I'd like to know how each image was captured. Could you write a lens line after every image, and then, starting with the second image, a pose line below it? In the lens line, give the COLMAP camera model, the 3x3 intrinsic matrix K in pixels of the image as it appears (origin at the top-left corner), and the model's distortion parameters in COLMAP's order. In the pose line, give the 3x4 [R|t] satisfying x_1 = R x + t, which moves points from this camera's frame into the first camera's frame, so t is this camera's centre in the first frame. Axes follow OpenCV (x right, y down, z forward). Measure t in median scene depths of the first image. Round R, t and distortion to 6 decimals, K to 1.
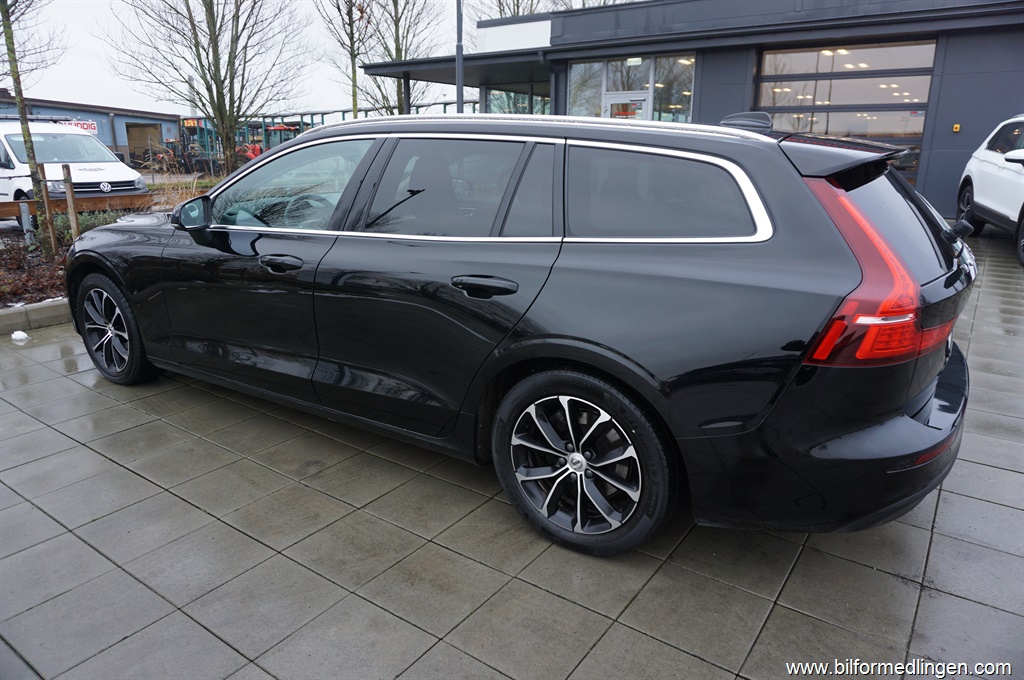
lens RADIAL K [[679.9, 0, 511.9], [0, 679.9, 332.3], [0, 0, 1]] dist [-0.050616, 0.045530]
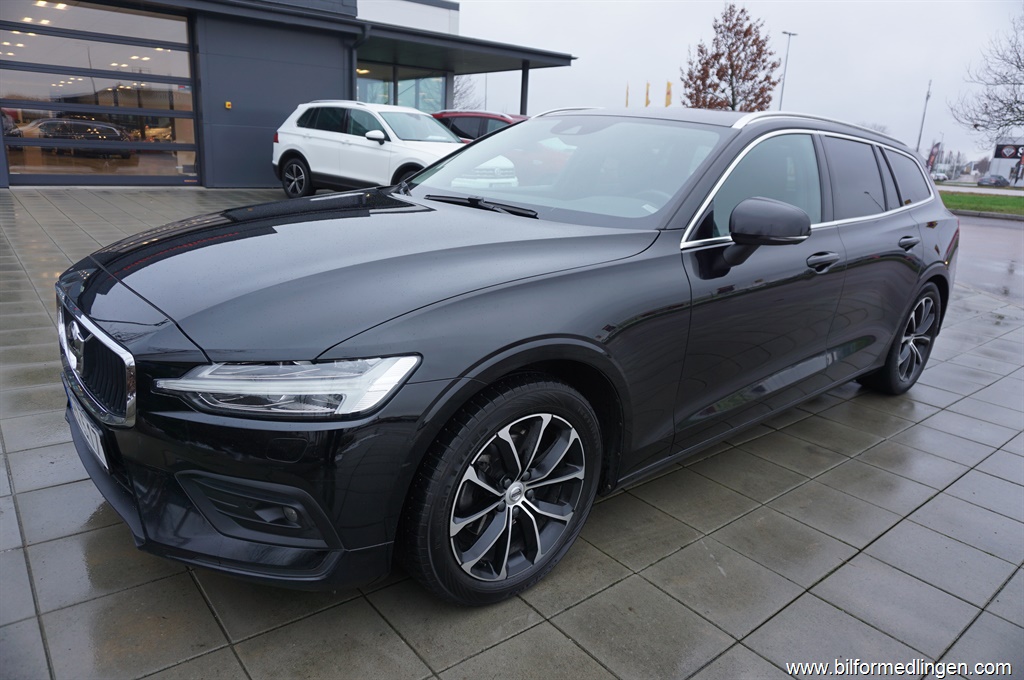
lens RADIAL K [[679.9, 0, 511.9], [0, 679.9, 332.3], [0, 0, 1]] dist [-0.050616, 0.045530]
pose [[0.268648, -0.248656, 0.930590, -1.252264], [0.205357, 0.958680, 0.196877, -0.259875], [-0.941093, 0.138213, 0.308611, 1.025351]]
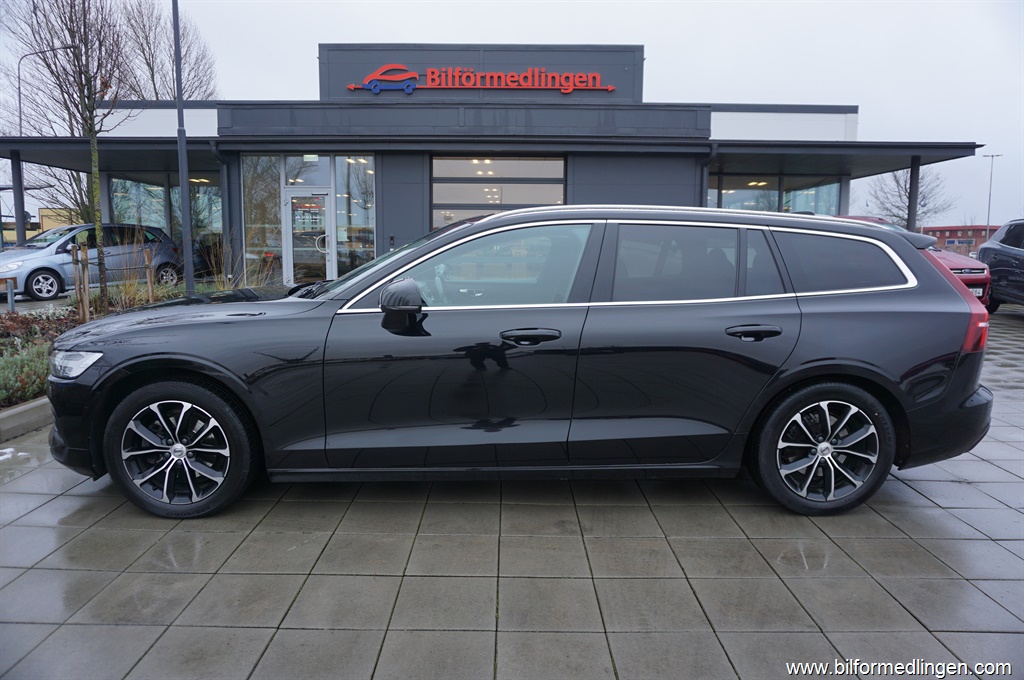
lens RADIAL K [[679.9, 0, 511.9], [0, 679.9, 332.3], [0, 0, 1]] dist [-0.050616, 0.045530]
pose [[0.815382, -0.074437, 0.574118, -0.884113], [0.149950, 0.985011, -0.085252, -0.019265], [-0.559167, 0.155602, 0.814322, 0.132683]]
